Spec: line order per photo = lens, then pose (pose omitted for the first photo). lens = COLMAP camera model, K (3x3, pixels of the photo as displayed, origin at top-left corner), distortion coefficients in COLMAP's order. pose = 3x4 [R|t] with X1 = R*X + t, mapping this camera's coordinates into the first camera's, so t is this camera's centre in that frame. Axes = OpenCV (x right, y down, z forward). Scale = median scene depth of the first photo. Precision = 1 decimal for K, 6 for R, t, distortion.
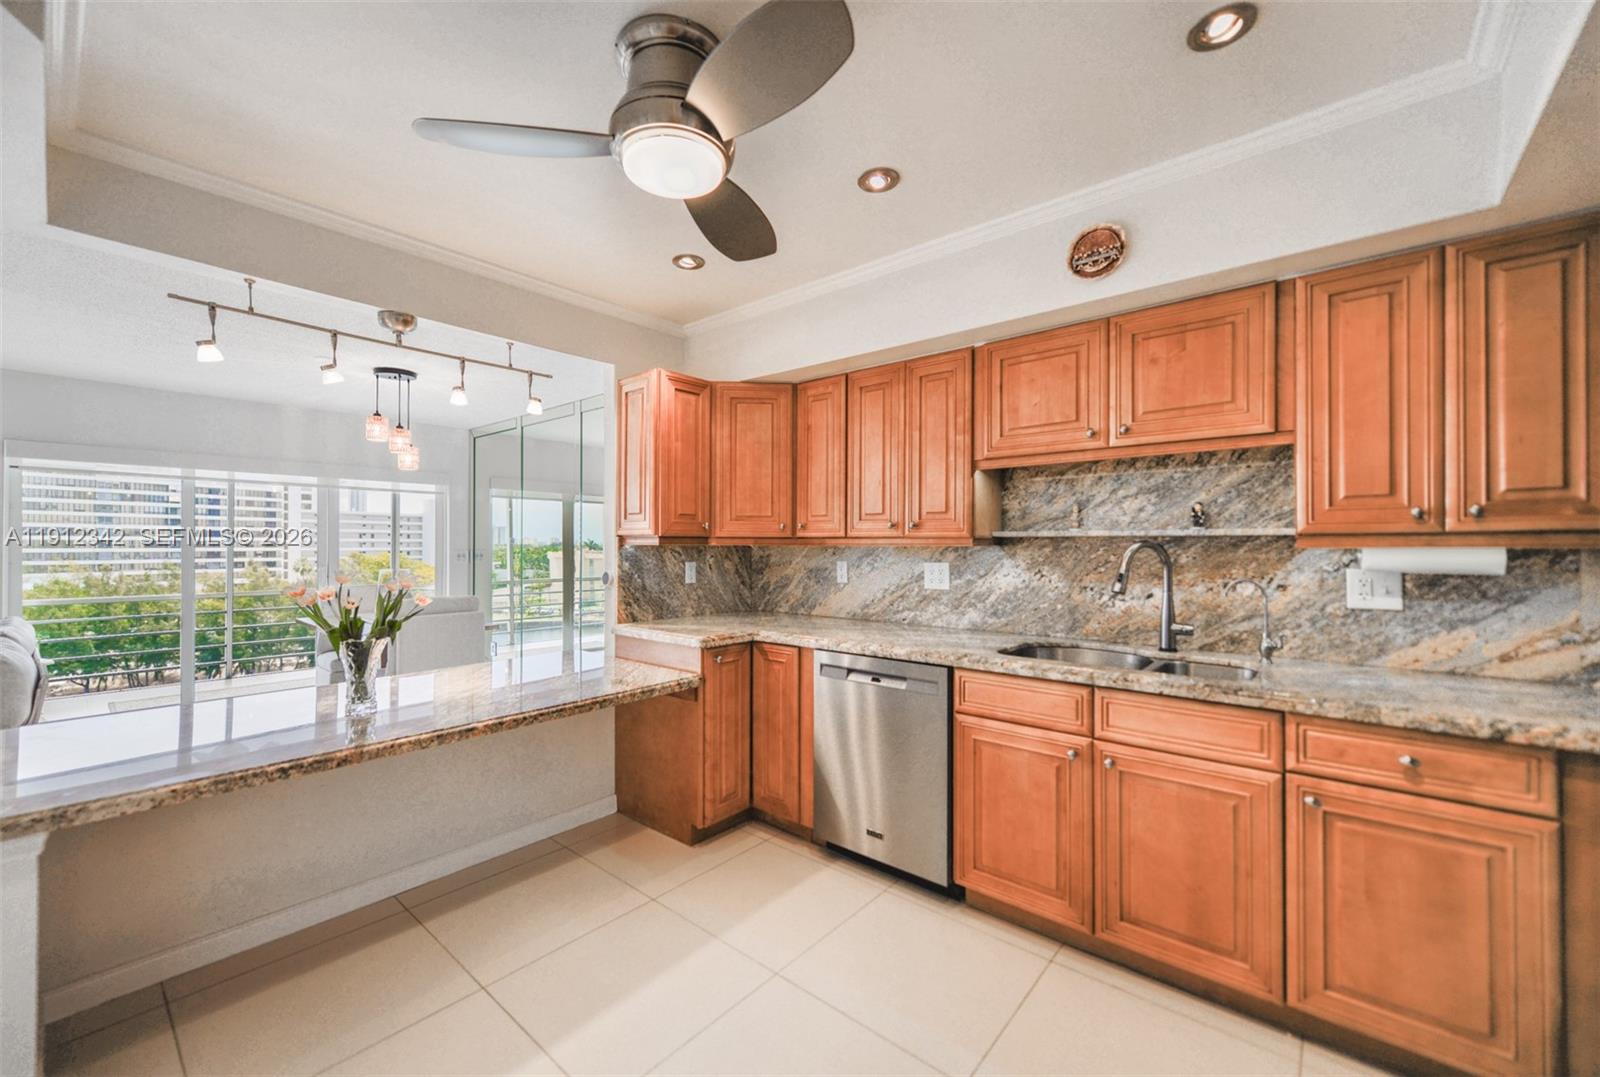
lens RADIAL K [[638.2, 0, 799.9], [0, 638.2, 543.4], [0, 0, 1]] dist [0.000736, -0.003366]
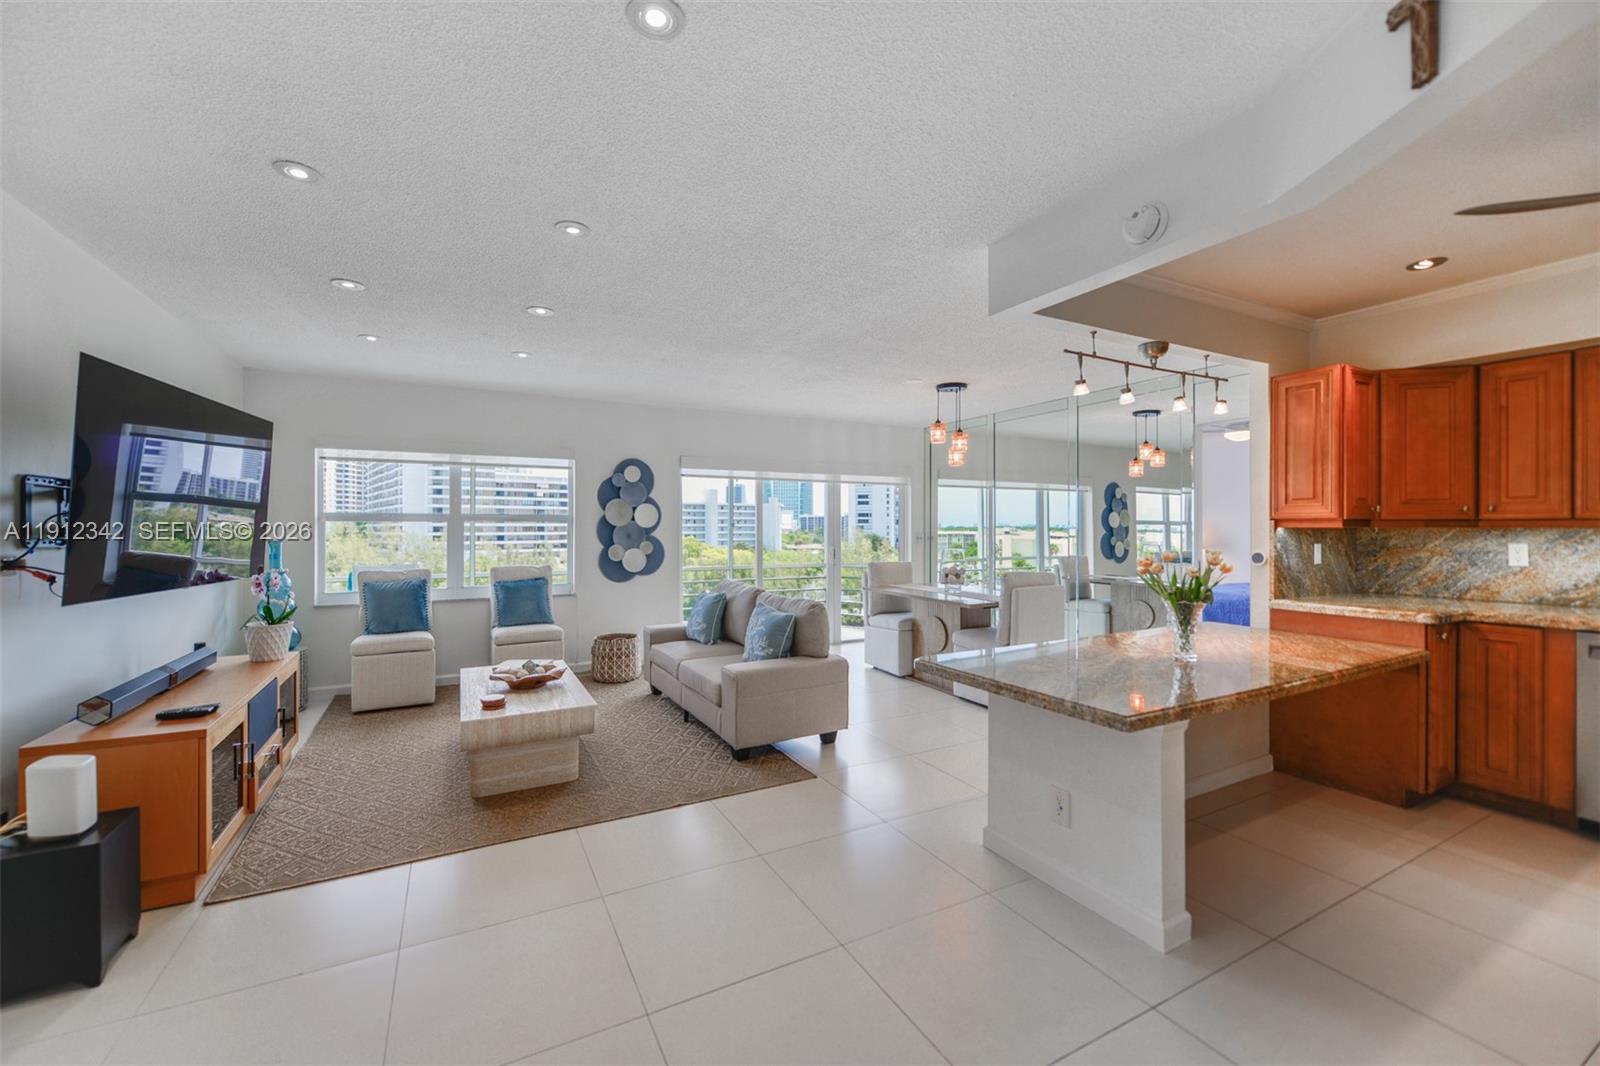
lens RADIAL K [[638.2, 0, 792.3], [0, 638.2, 528.5], [0, 0, 1]] dist [0.000736, -0.003366]
pose [[0.927245, -0.003384, -0.374441, -0.694641], [0.004444, 0.999988, 0.001969, -0.002186], [0.374430, -0.003490, 0.927249, -0.357563]]
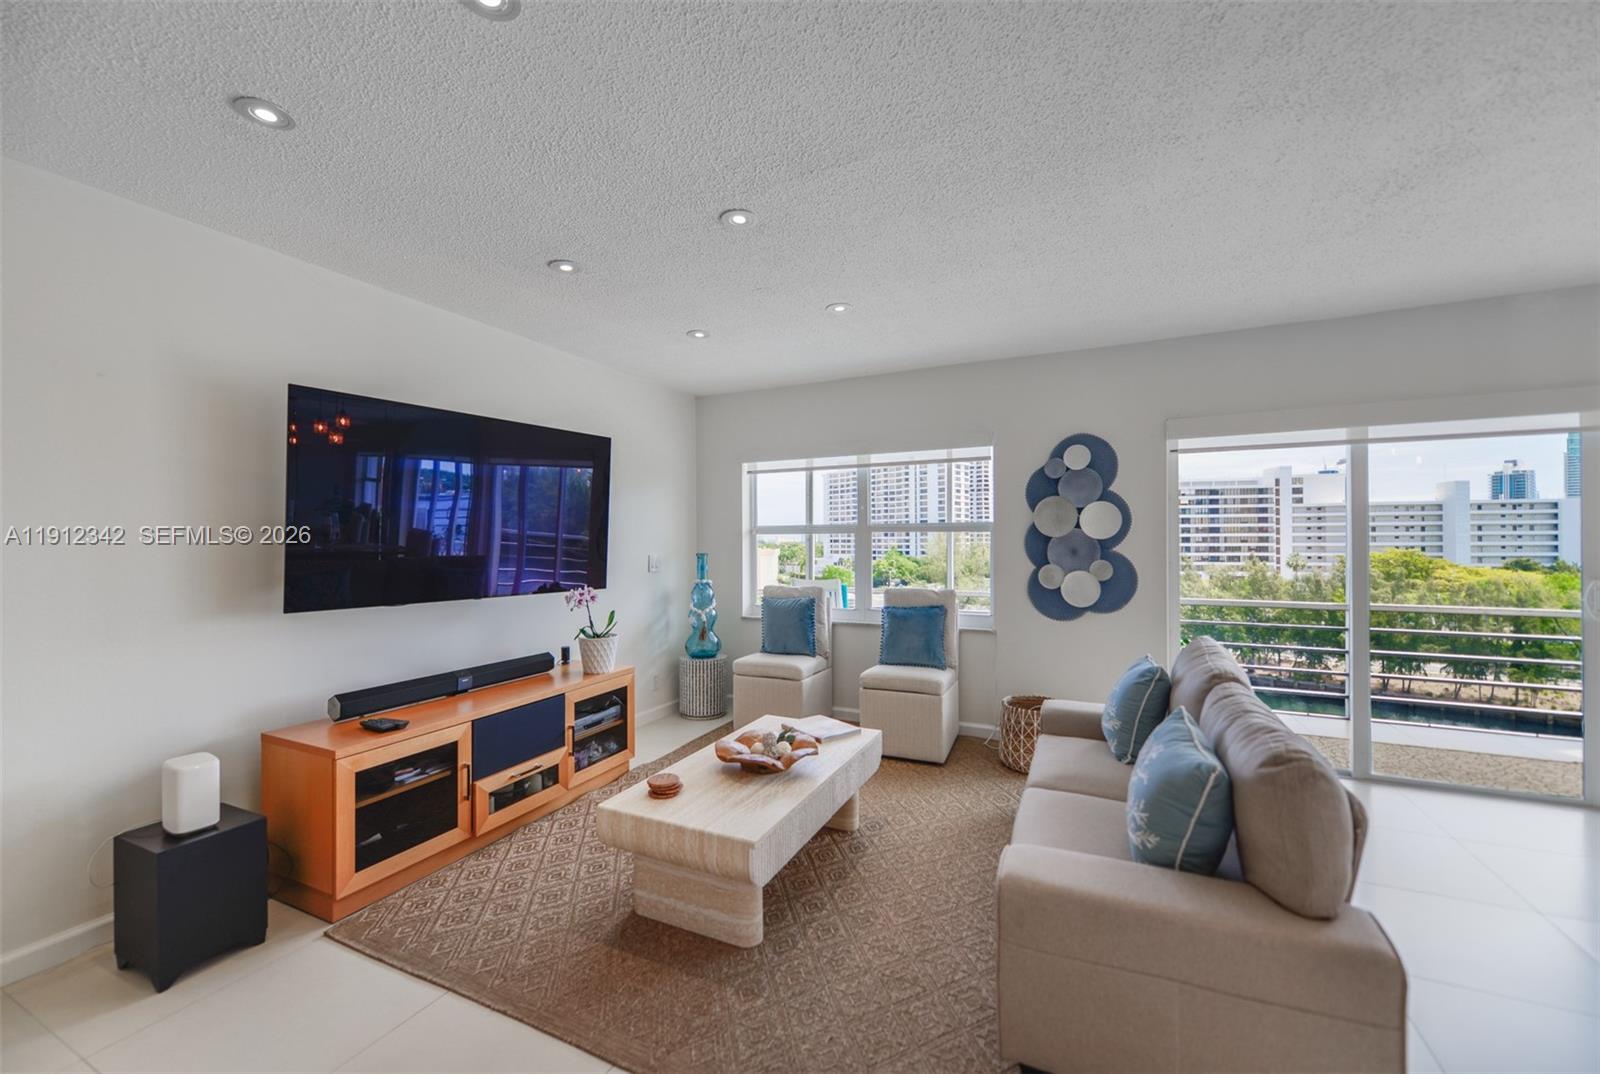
lens RADIAL K [[638.2, 0, 789.0], [0, 638.2, 536.7], [0, 0, 1]] dist [0.000736, -0.003366]
pose [[0.246245, -0.010319, -0.969153, -0.784841], [0.007960, 0.999931, -0.008624, -0.001033], [0.969175, -0.005591, 0.246310, 0.430245]]
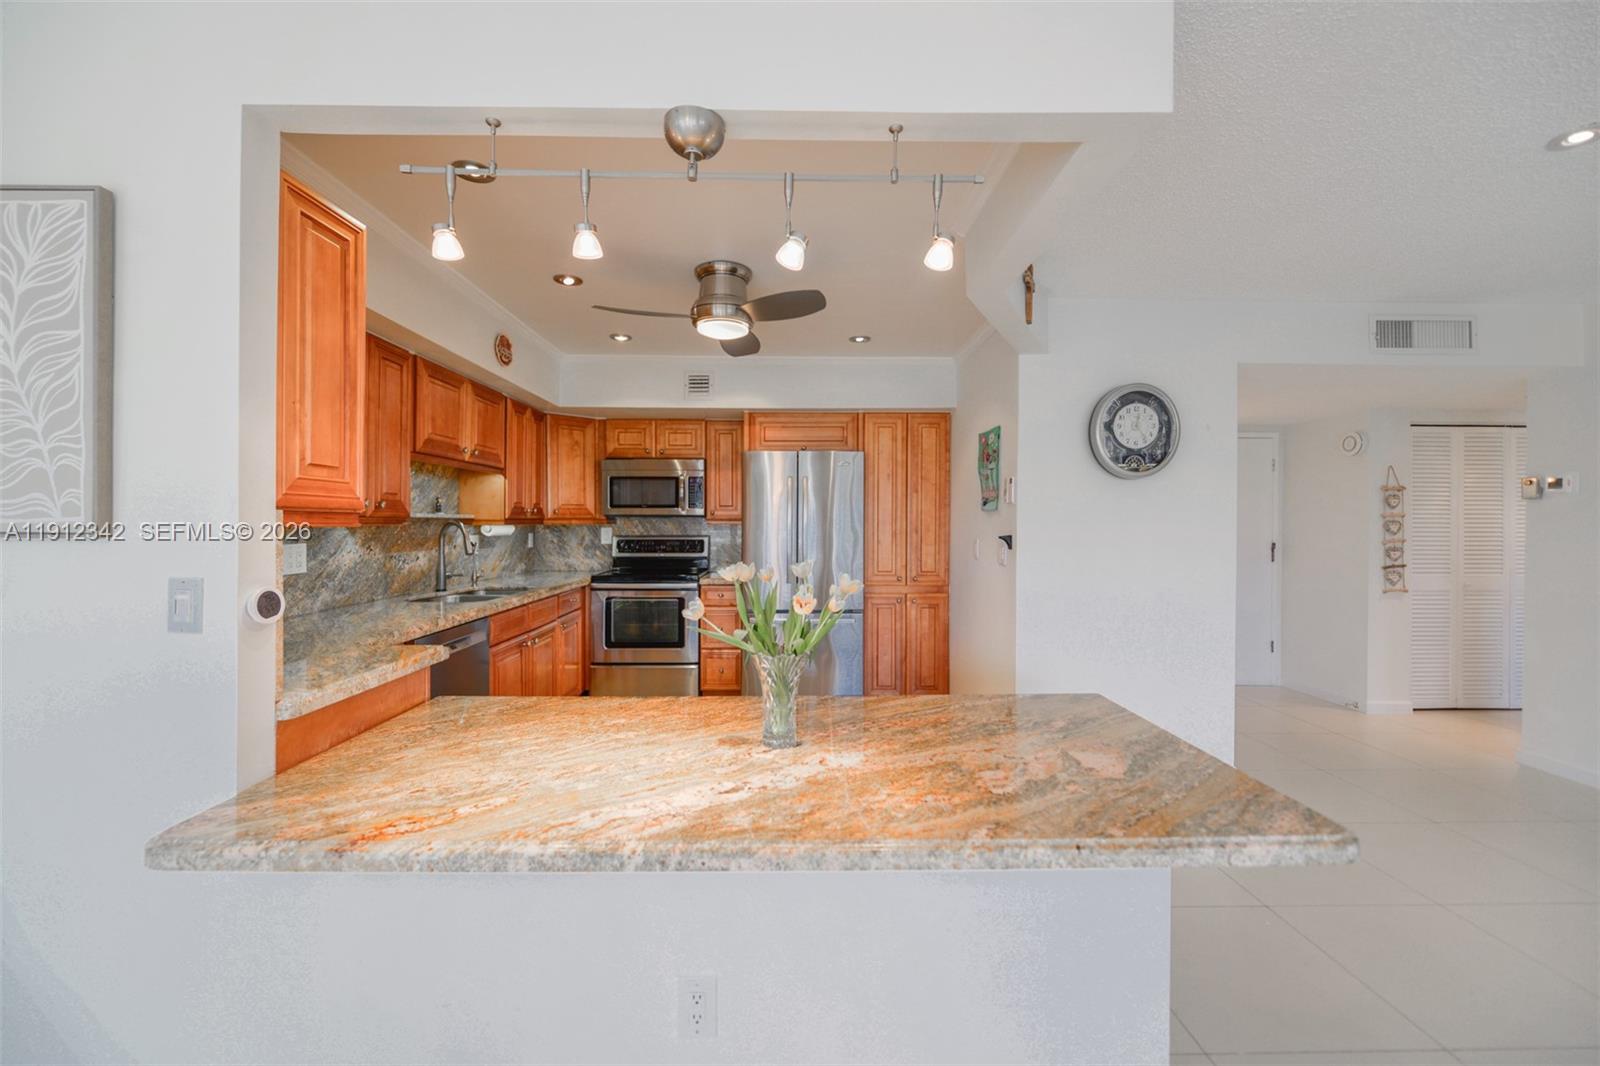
lens RADIAL K [[638.2, 0, 800.5], [0, 638.2, 526.7], [0, 0, 1]] dist [0.000736, -0.003366]
pose [[-0.658776, -0.008662, 0.752289, -0.952985], [-0.008481, 0.999956, 0.004087, -0.003301], [-0.752292, -0.003687, -0.658820, 1.100131]]
